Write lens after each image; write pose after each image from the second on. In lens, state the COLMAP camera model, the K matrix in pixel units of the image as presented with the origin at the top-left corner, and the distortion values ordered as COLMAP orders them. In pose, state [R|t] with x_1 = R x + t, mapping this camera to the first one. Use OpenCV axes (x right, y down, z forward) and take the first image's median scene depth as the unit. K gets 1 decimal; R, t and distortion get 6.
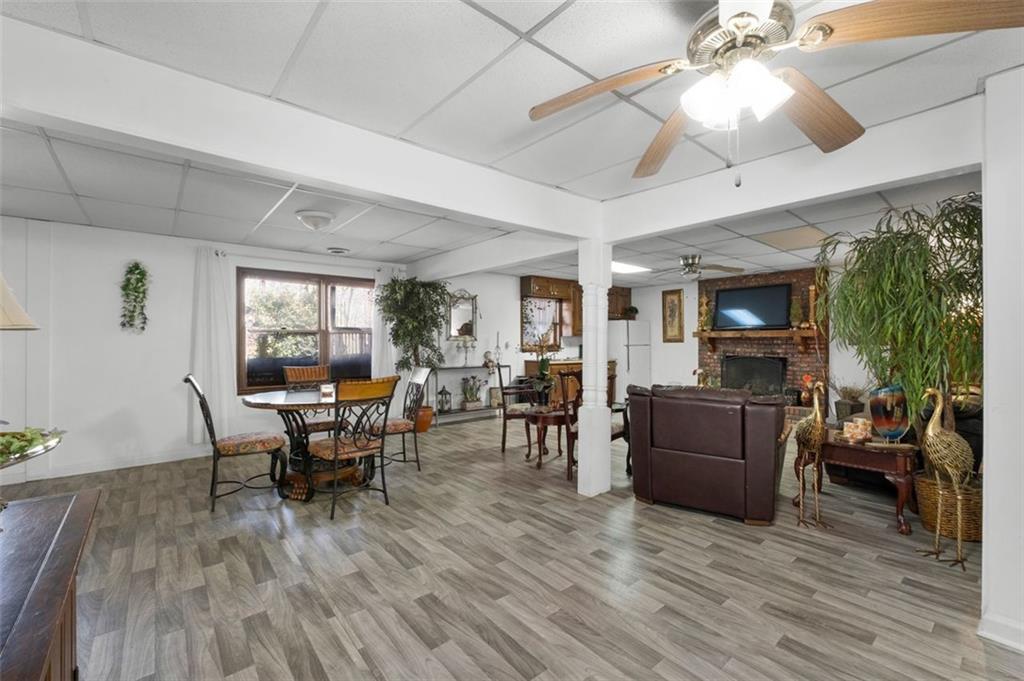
lens RADIAL K [[420.2, 0, 512.0], [0, 420.2, 340.5], [0, 0, 1]] dist [-0.010352, 0.000421]
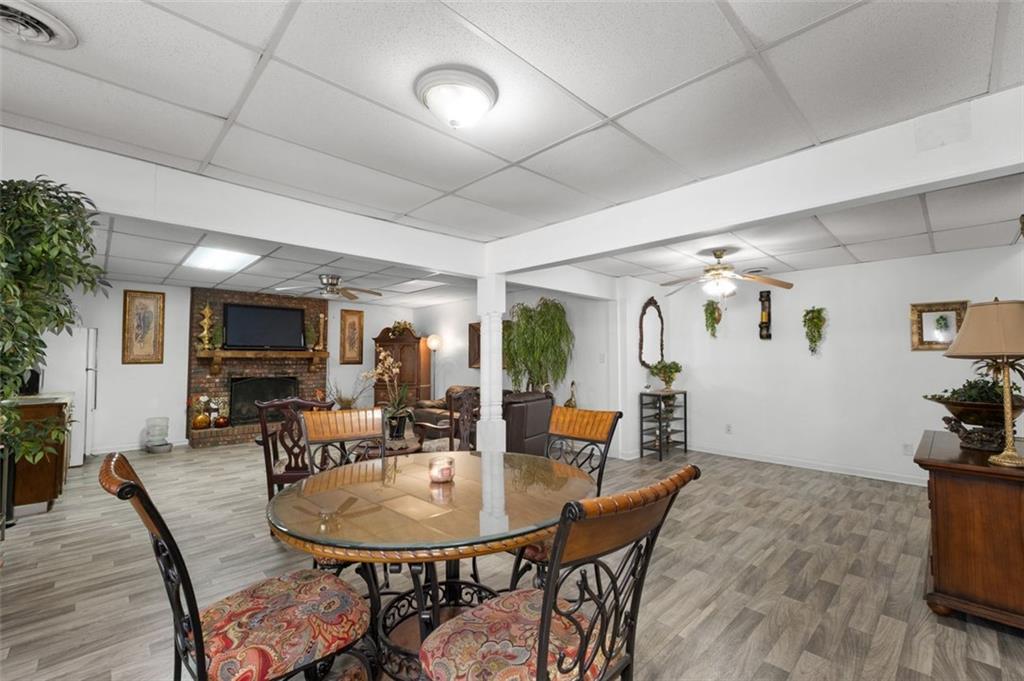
lens RADIAL K [[433.7, 0, 514.8], [0, 433.7, 339.7], [0, 0, 1]] dist [-0.002306, -0.000503]
pose [[-0.064444, 0.046199, 0.996851, -0.491577], [0.000284, 0.998929, -0.046277, -0.002709], [-0.997921, -0.002699, -0.064388, 0.504149]]
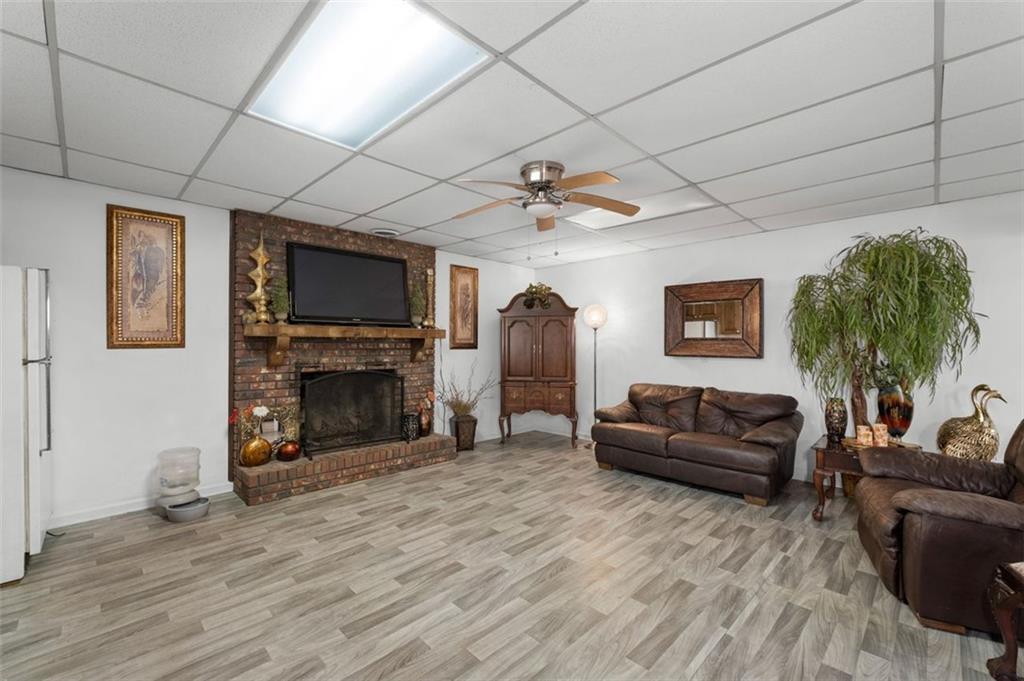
lens RADIAL K [[420.2, 0, 512.0], [0, 420.2, 340.5], [0, 0, 1]] dist [-0.010352, 0.000421]
pose [[-0.091621, 0.006946, 0.995770, -0.030398], [-0.002706, 0.999970, -0.007224, -0.000464], [-0.995790, -0.003356, -0.091600, 0.865136]]
